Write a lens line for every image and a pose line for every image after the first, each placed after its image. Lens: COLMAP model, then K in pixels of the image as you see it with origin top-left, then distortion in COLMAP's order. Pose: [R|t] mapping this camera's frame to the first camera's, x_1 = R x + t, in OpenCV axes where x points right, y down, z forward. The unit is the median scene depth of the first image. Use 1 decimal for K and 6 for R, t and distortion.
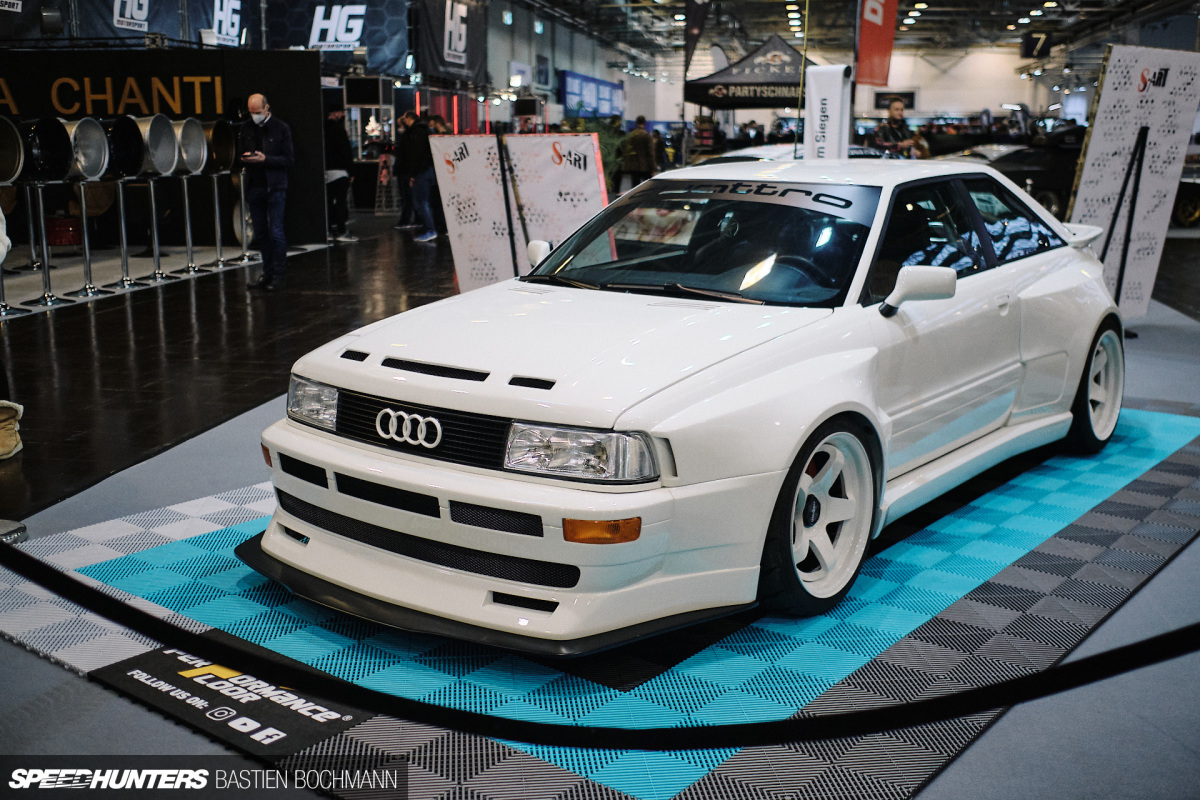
lens RADIAL K [[1178.8, 0, 598.5], [0, 1178.8, 396.5], [0, 0, 1]] dist [-0.003894, 0.023073]
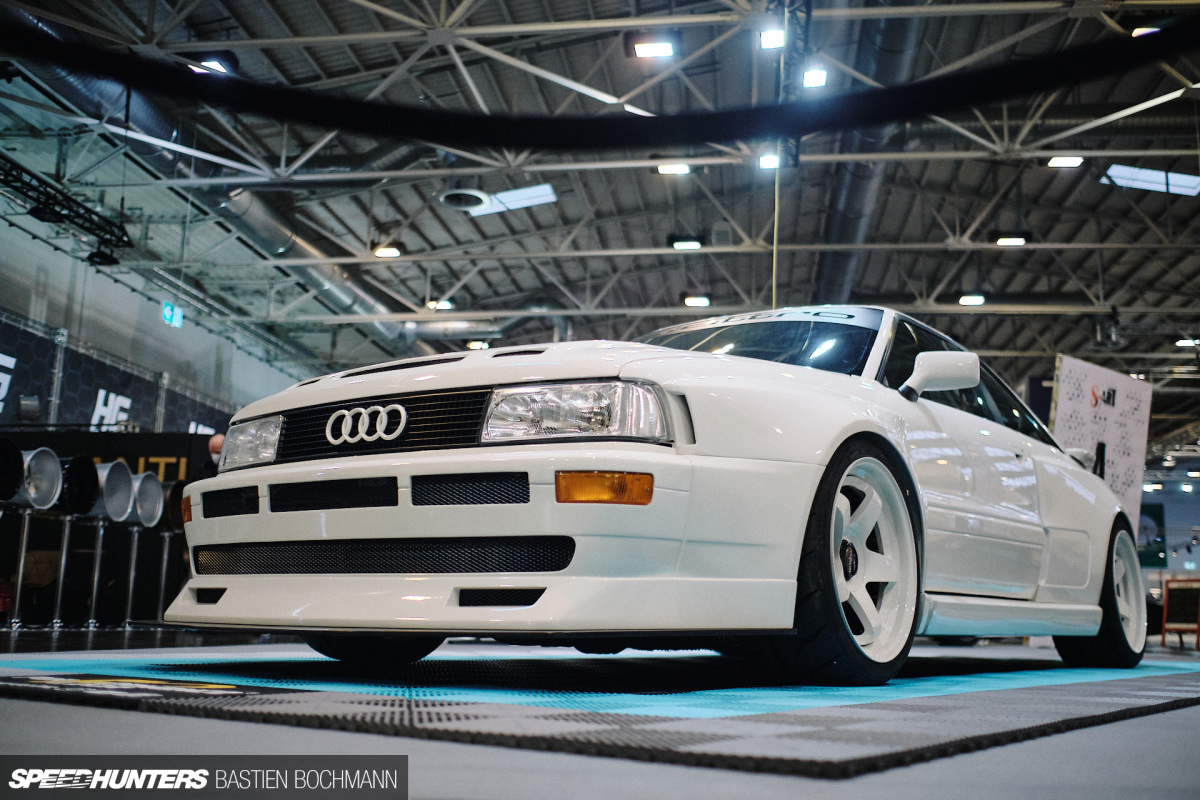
lens RADIAL K [[1171.1, 0, 603.5], [0, 1171.1, 348.9], [0, 0, 1]] dist [0.000495, 0.005855]
pose [[0.998842, 0.029540, 0.037962, -0.022862], [-0.013963, 0.933292, -0.358847, 0.231154], [-0.046030, 0.357902, 0.932624, 0.174734]]
